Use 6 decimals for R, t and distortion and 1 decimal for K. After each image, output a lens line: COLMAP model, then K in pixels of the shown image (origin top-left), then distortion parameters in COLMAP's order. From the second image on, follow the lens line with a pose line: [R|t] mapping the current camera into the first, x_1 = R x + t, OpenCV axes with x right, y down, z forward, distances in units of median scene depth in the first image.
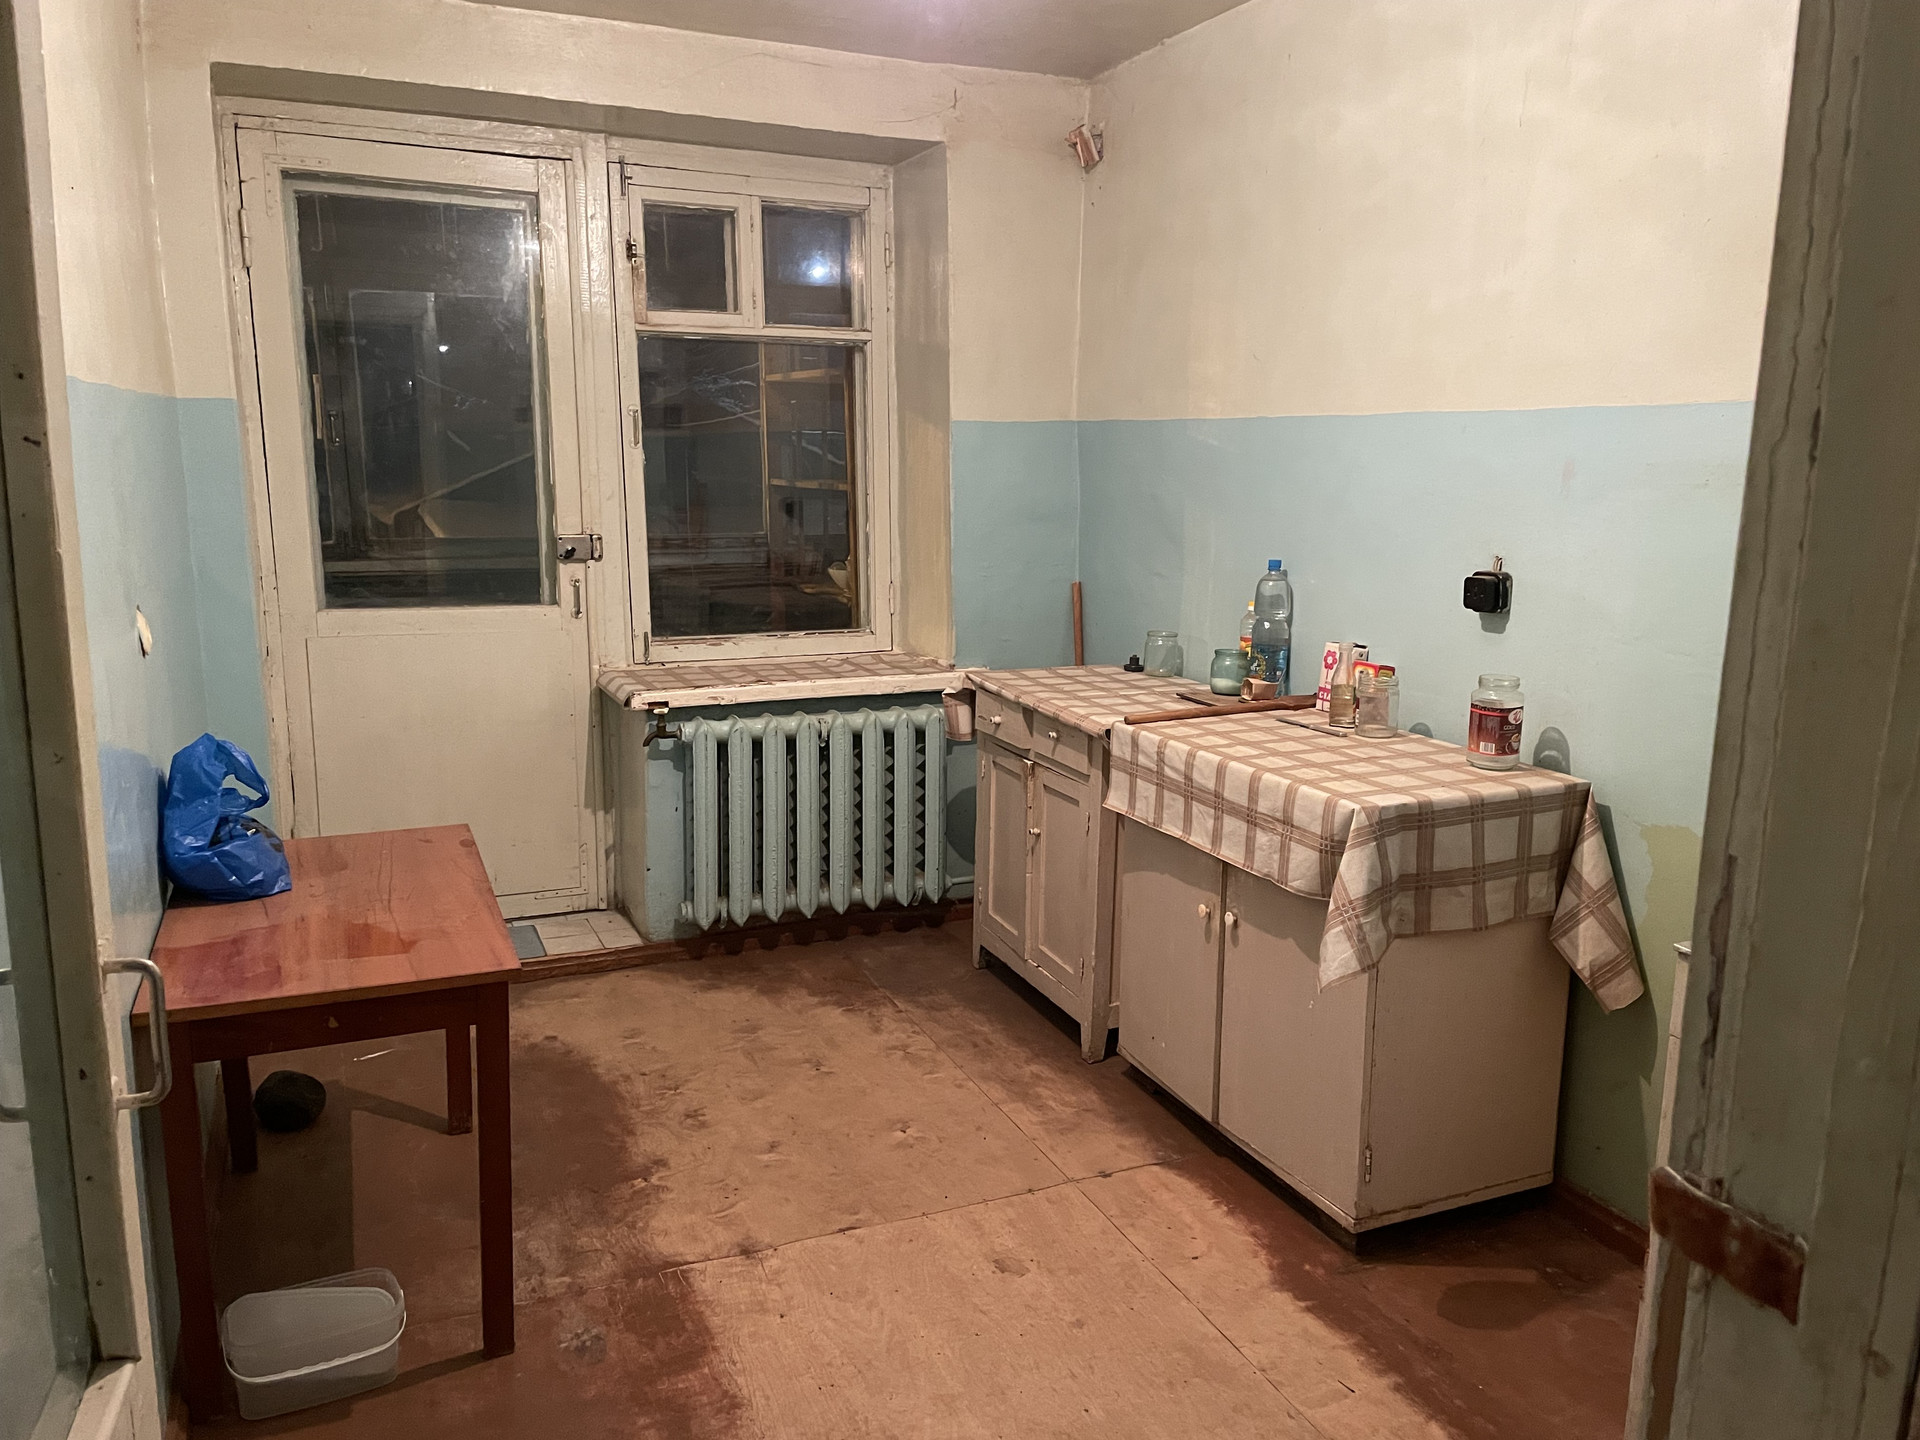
lens RADIAL K [[1472.6, 0, 968.8], [0, 1472.6, 721.2], [0, 0, 1]] dist [0.074066, -0.101602]
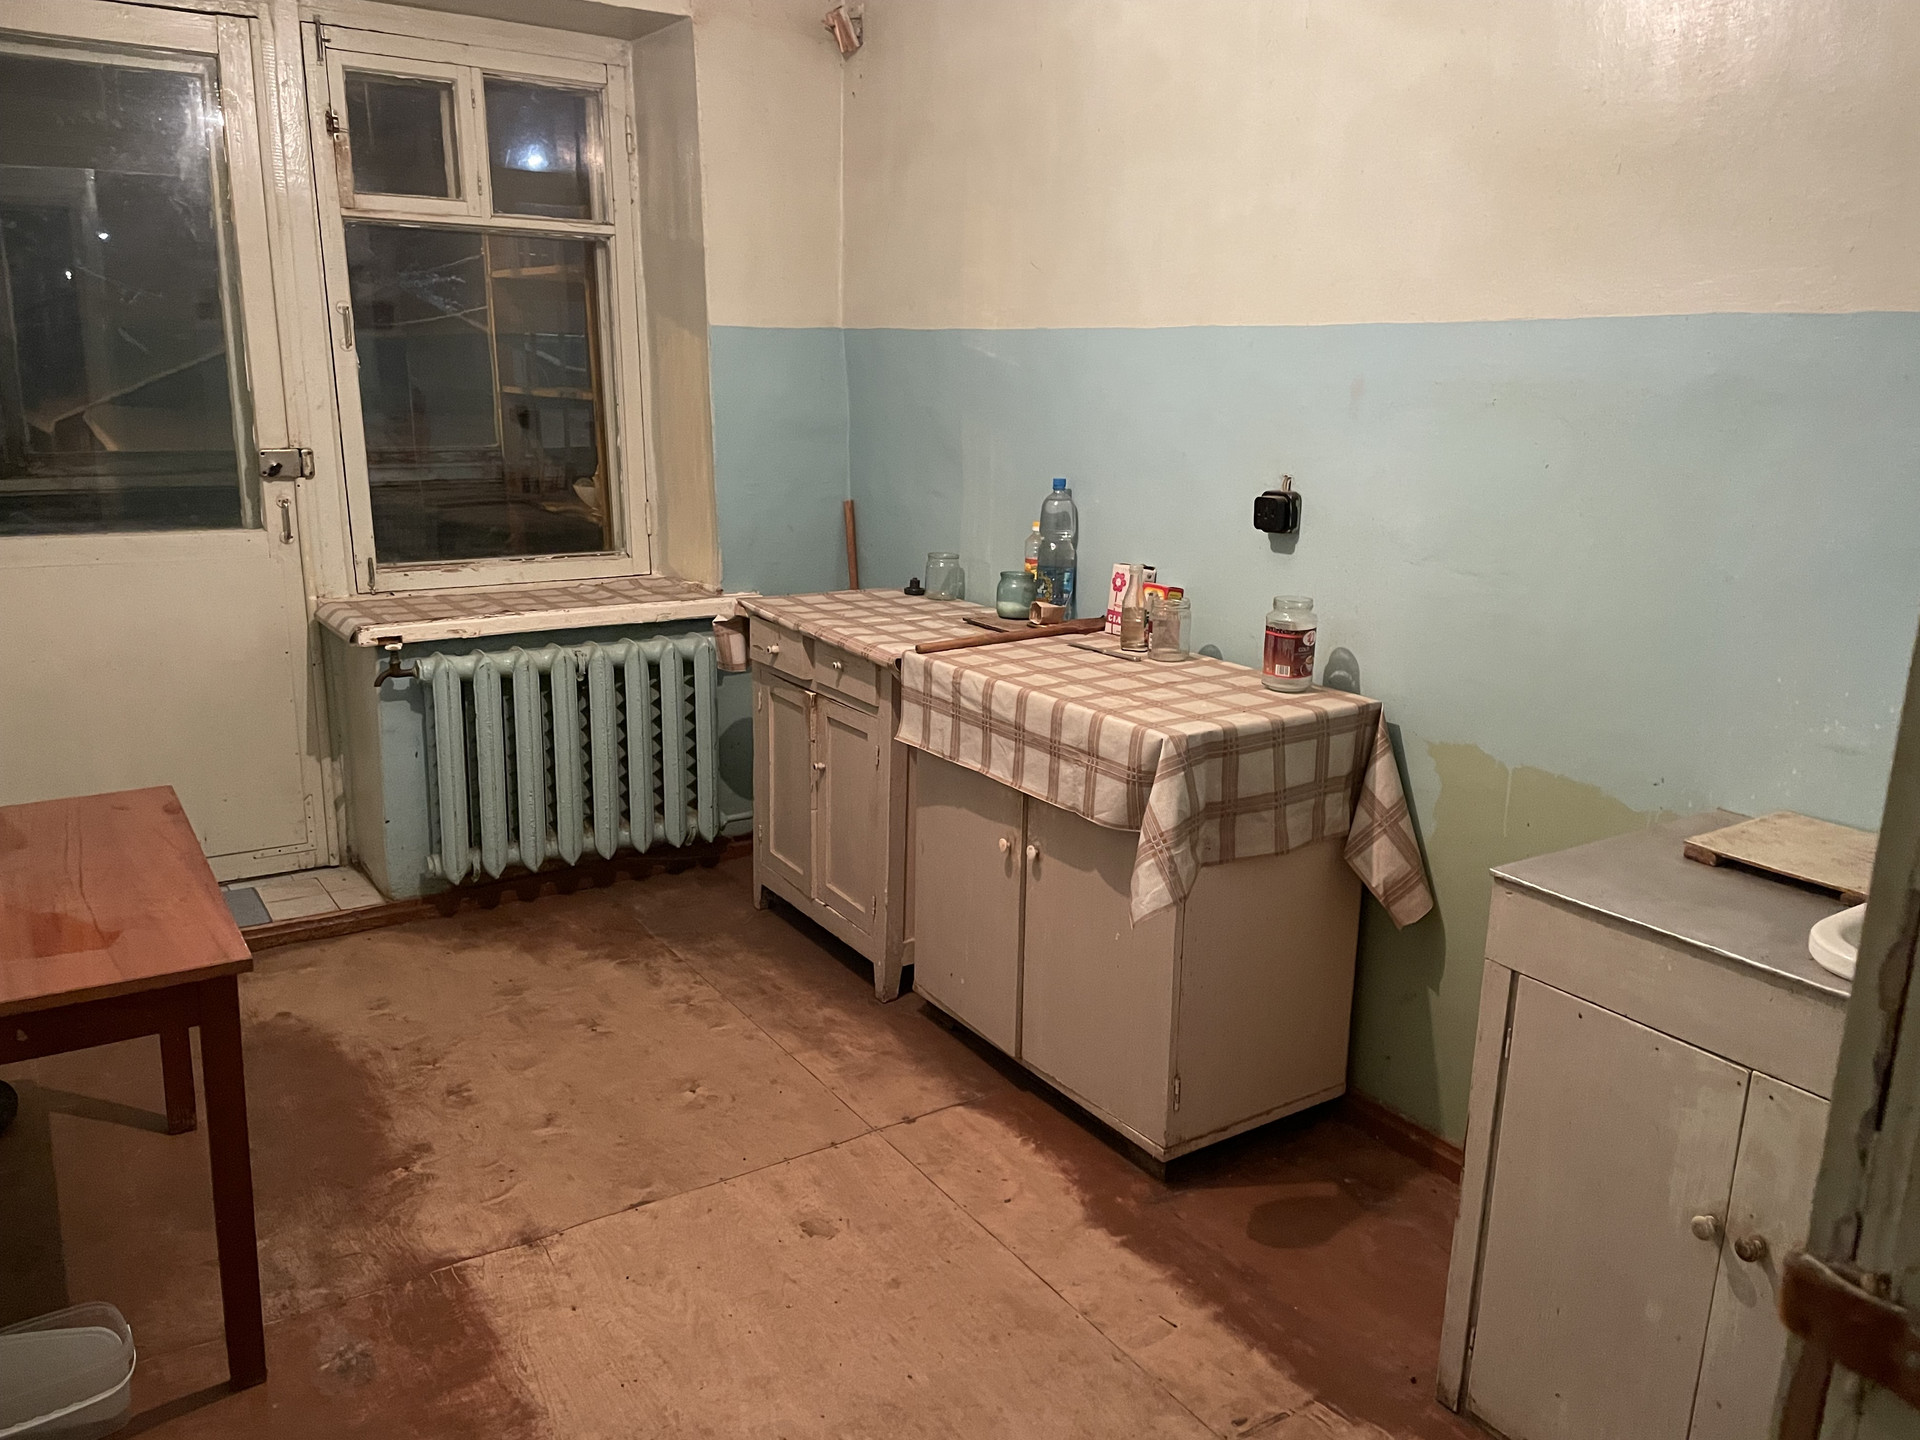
lens RADIAL K [[1472.6, 0, 980.5], [0, 1472.6, 722.1], [0, 0, 1]] dist [0.074066, -0.101602]
pose [[0.983610, -0.032778, 0.177304, -0.023042], [0.022143, 0.997853, 0.061633, -0.011134], [-0.178944, -0.056697, 0.982224, 0.052728]]
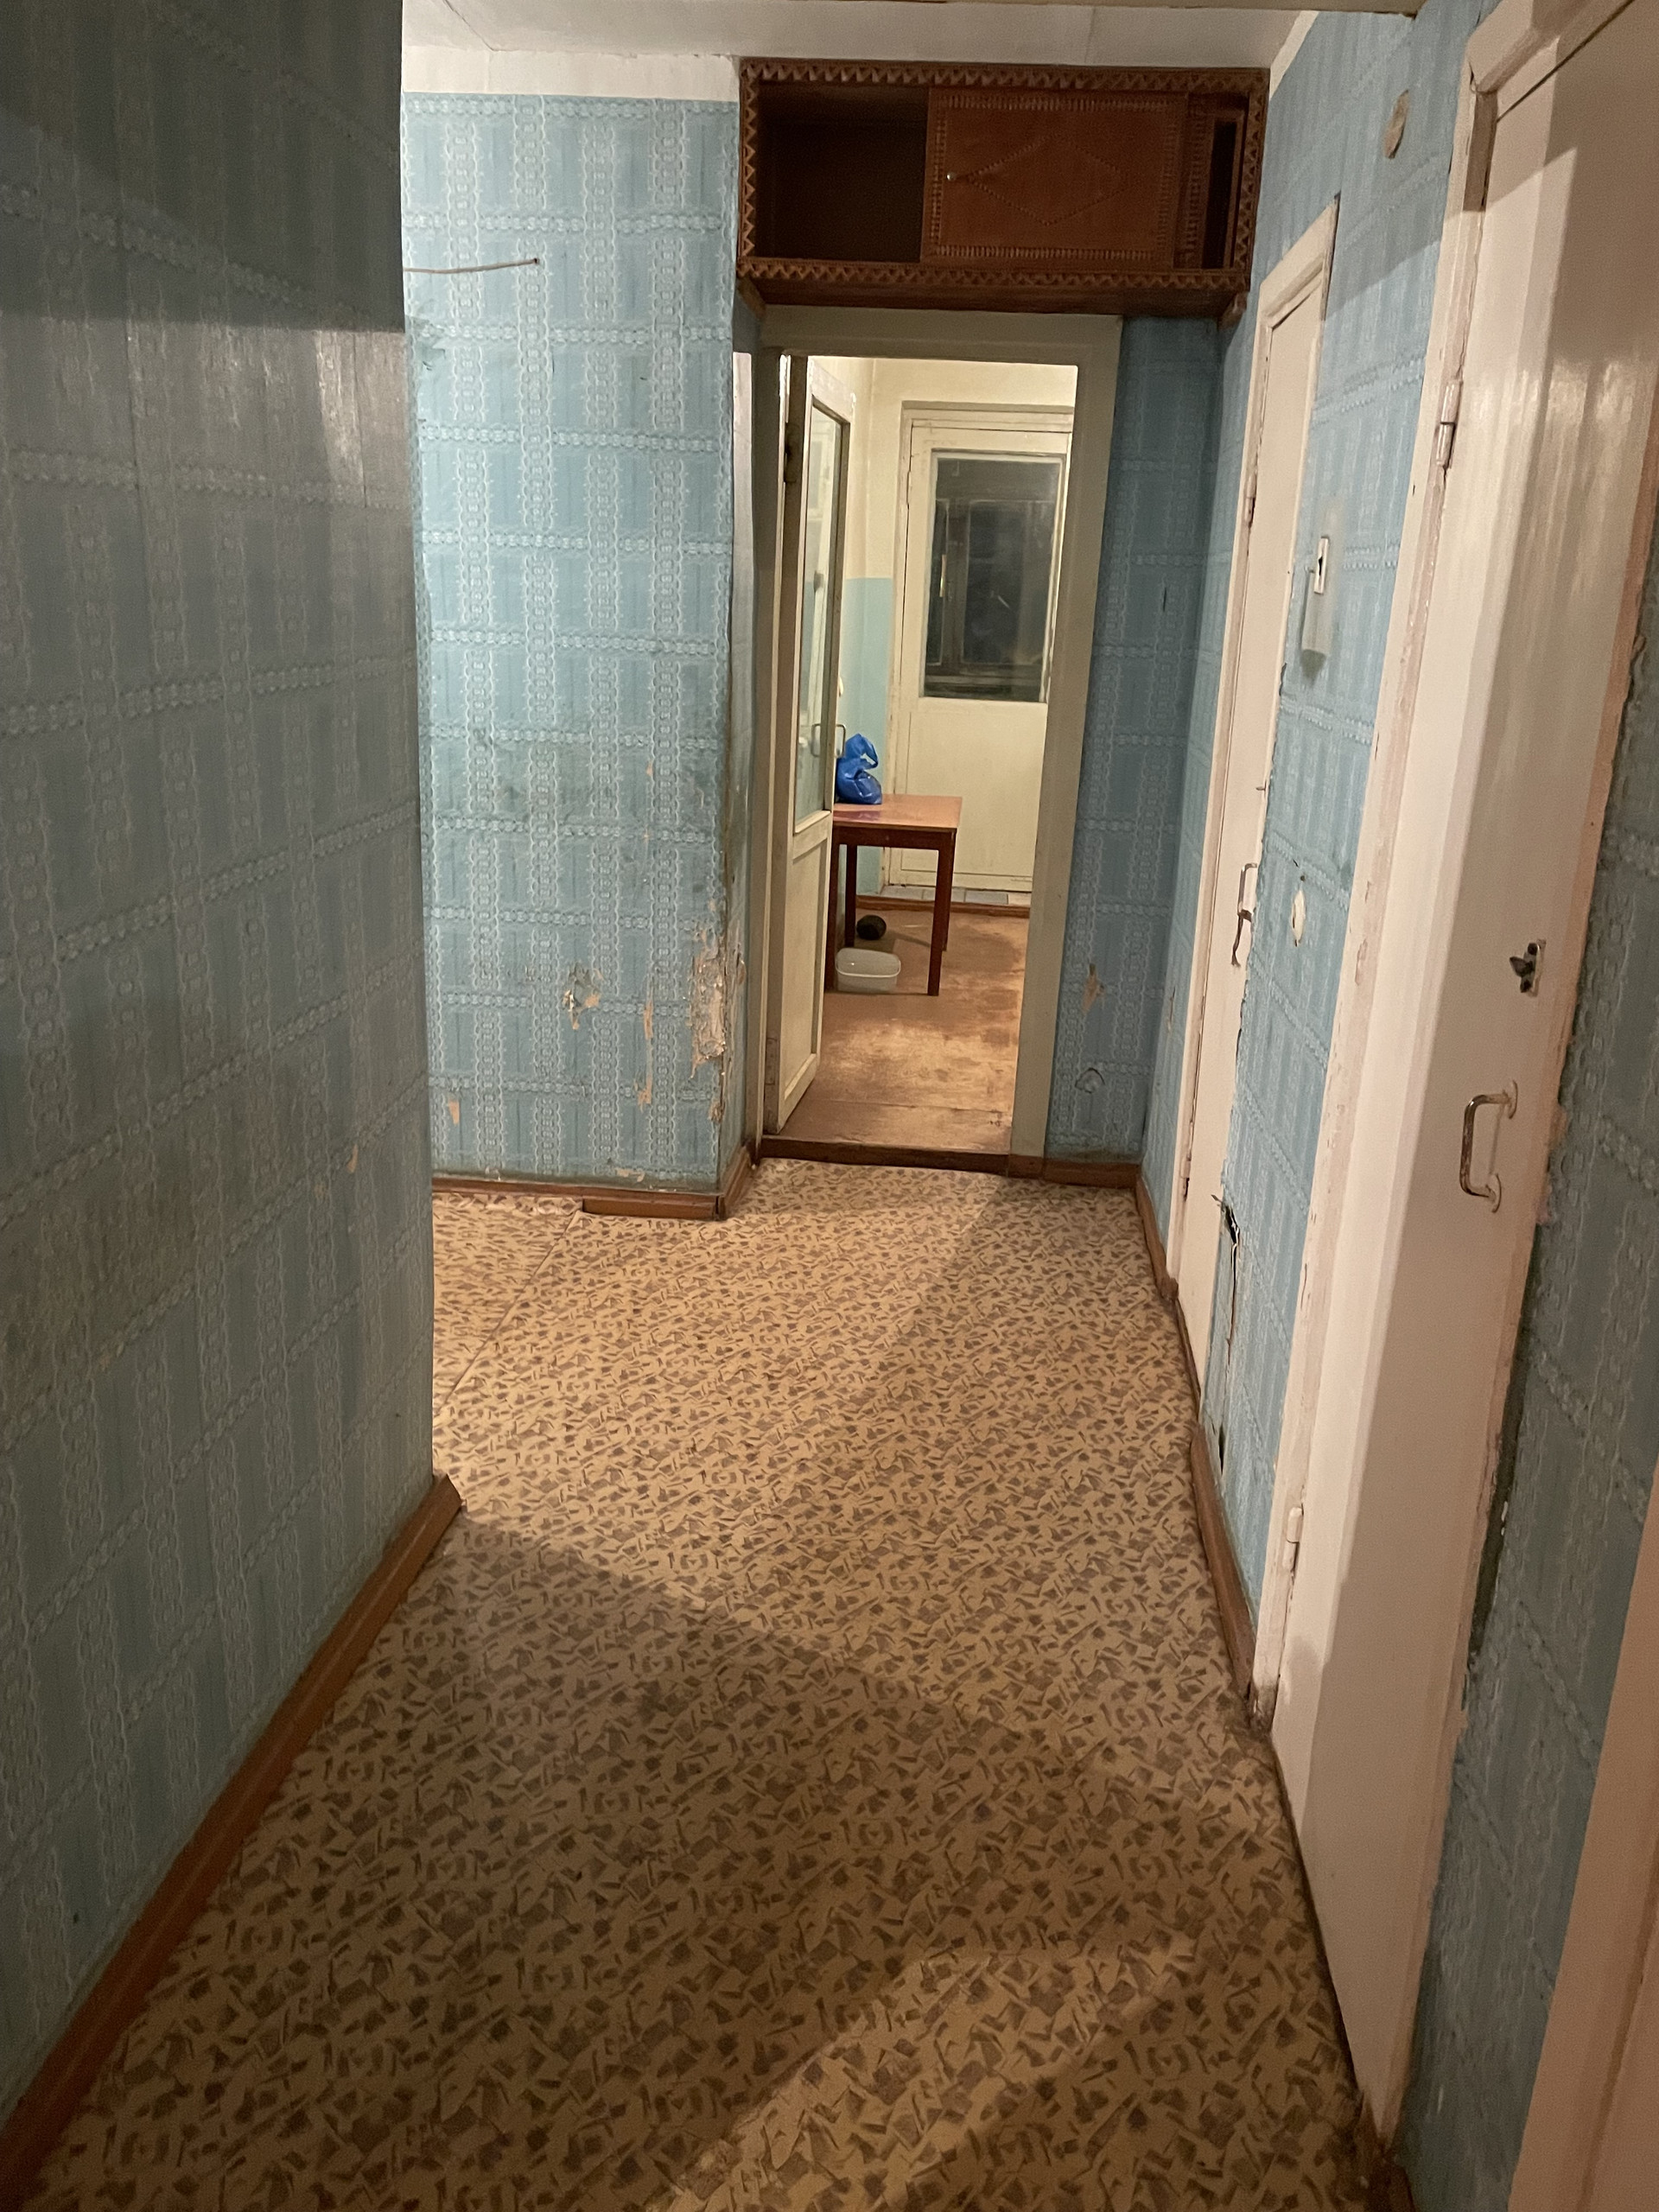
lens RADIAL K [[1696.5, 0, 829.7], [0, 1696.5, 1101.5], [0, 0, 1]] dist [0.074066, -0.101602]
pose [[0.878597, 0.172161, -0.445452, 0.618995], [-0.124156, 0.983030, 0.135045, 0.182358], [0.461142, -0.063344, 0.885062, -1.190637]]
